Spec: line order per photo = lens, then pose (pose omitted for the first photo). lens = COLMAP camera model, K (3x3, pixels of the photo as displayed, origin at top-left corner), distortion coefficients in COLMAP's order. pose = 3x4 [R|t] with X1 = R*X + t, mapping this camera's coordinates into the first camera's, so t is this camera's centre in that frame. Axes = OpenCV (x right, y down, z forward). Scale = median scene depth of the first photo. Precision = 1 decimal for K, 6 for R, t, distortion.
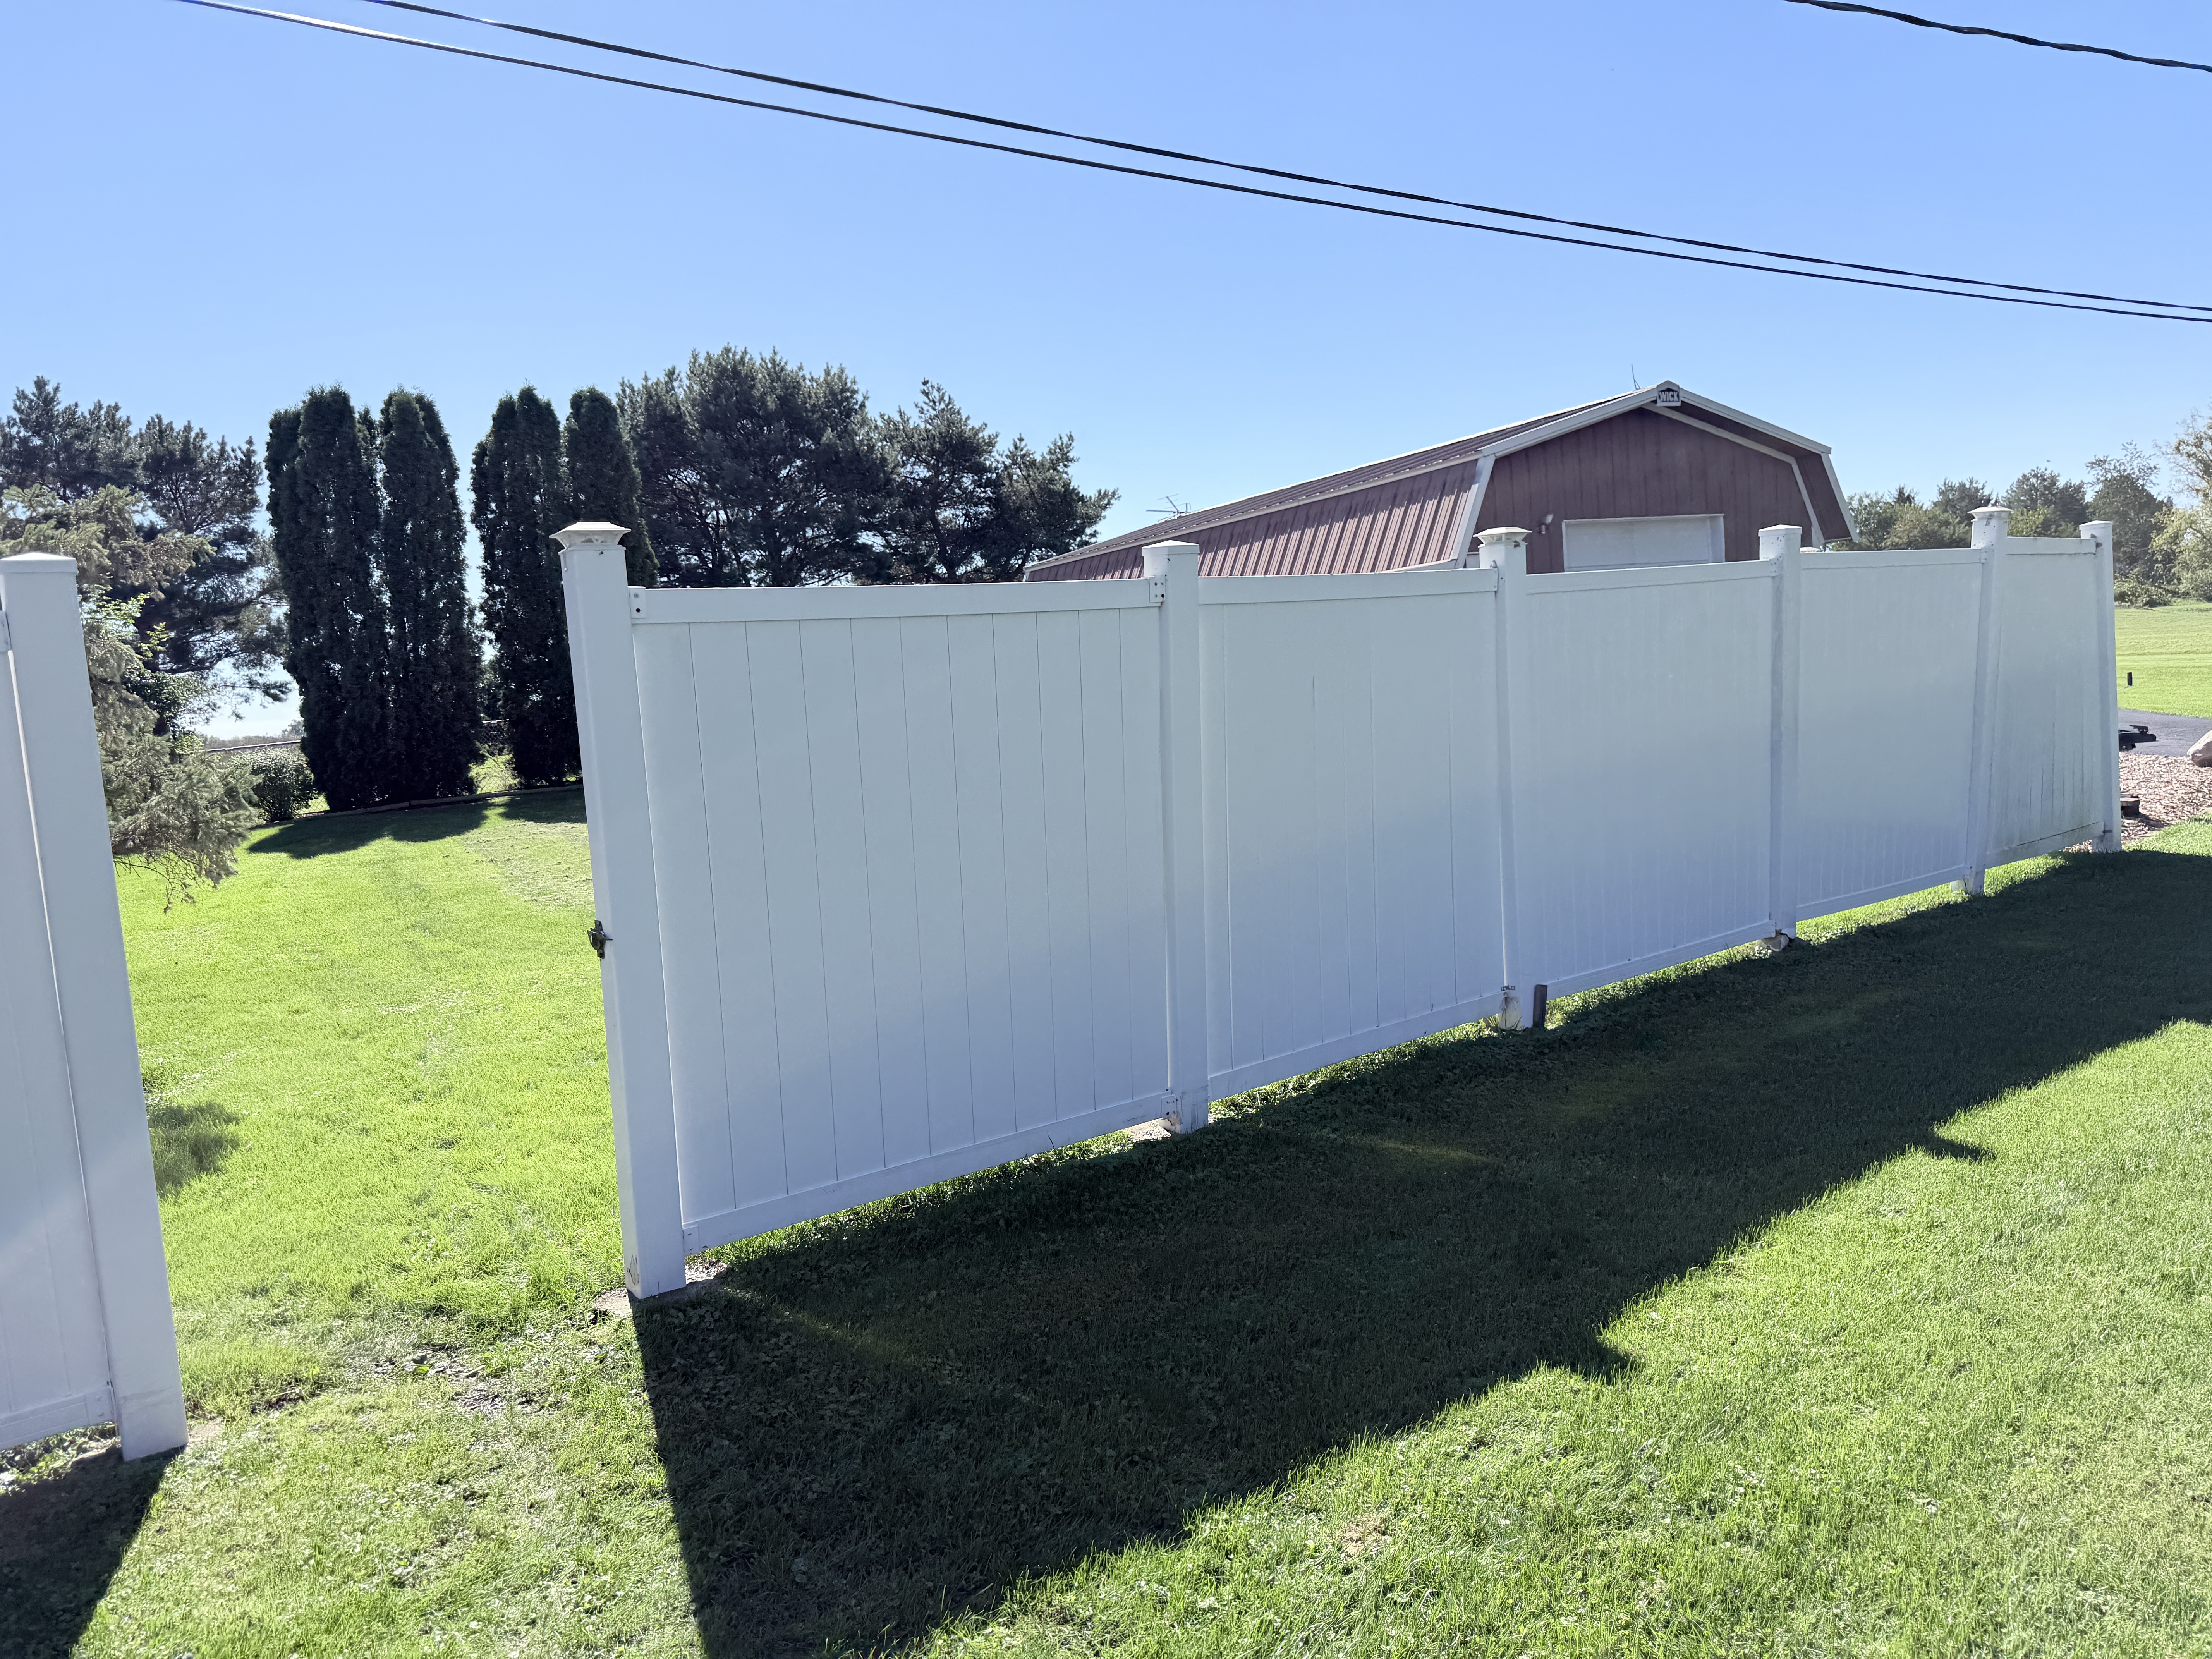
lens RADIAL K [[1562.0, 0, 1111.7], [0, 1562.0, 840.8], [0, 0, 1]] dist [0.002841, -0.004722]
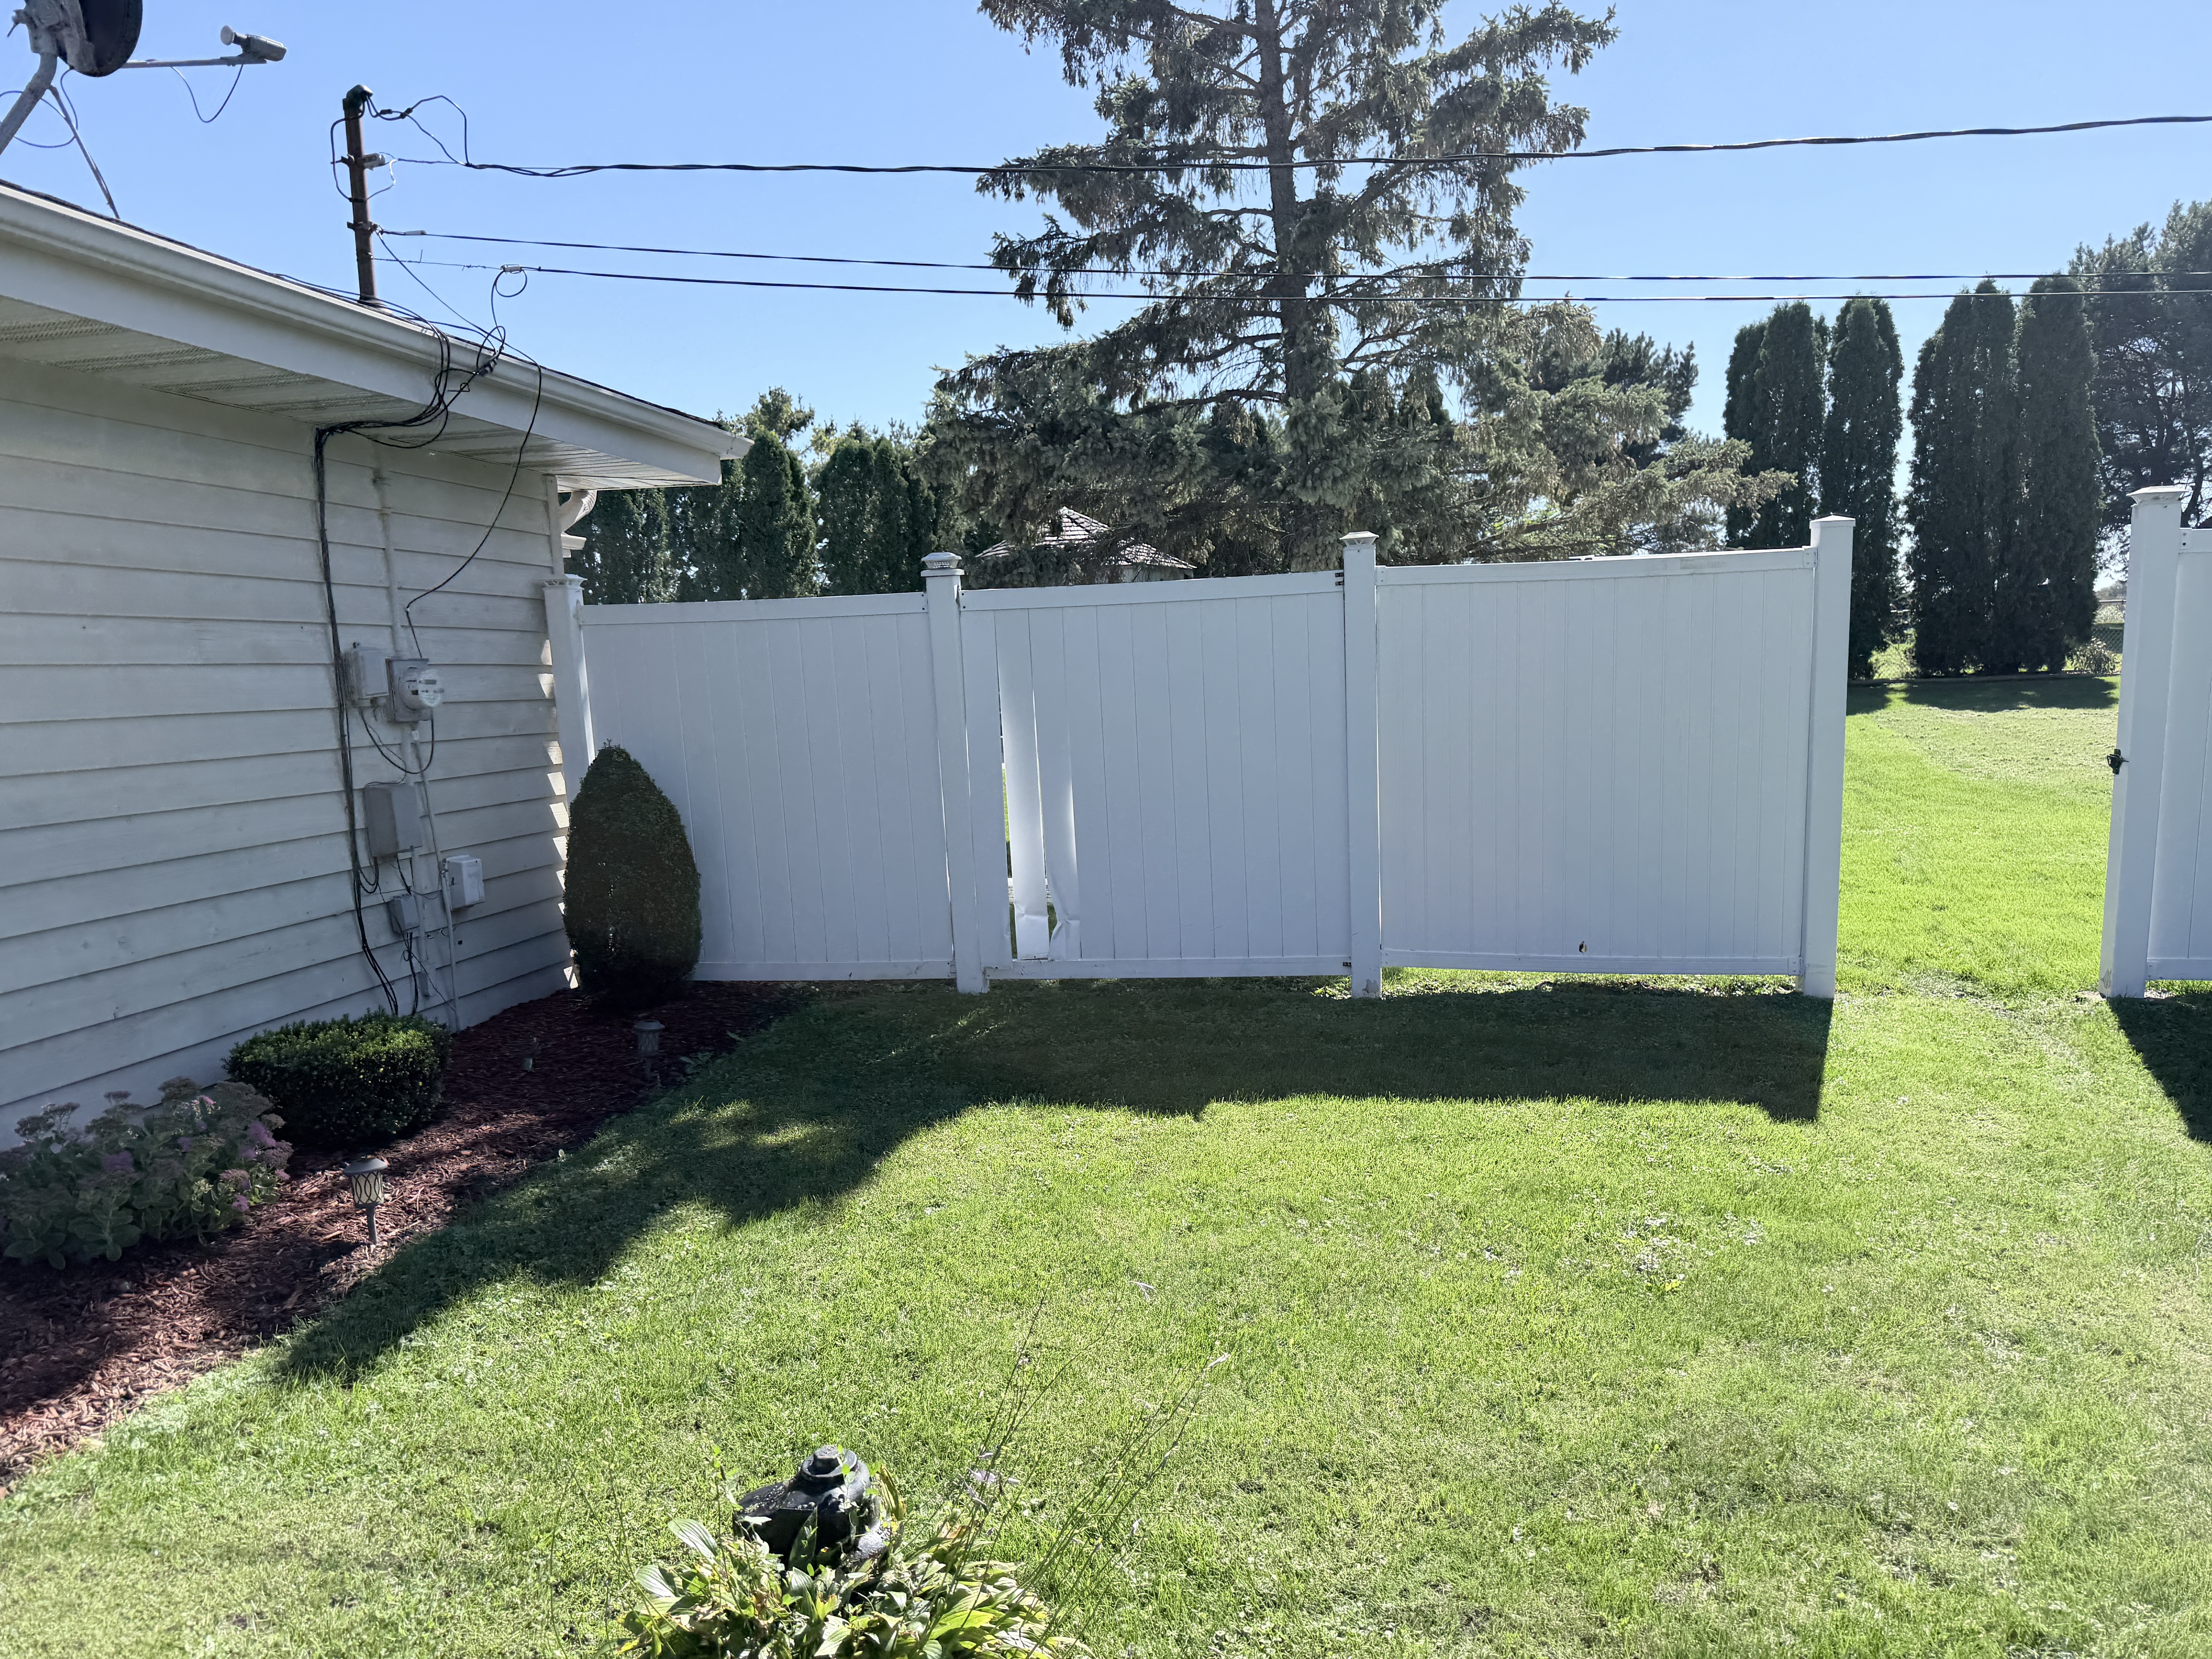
lens RADIAL K [[1562.0, 0, 1111.7], [0, 1562.0, 840.8], [0, 0, 1]] dist [0.002841, -0.004722]
pose [[0.683945, 0.146875, -0.714596, 0.014542], [-0.095264, 0.989118, 0.112121, 0.009138], [0.723287, -0.008610, 0.690494, -0.110036]]
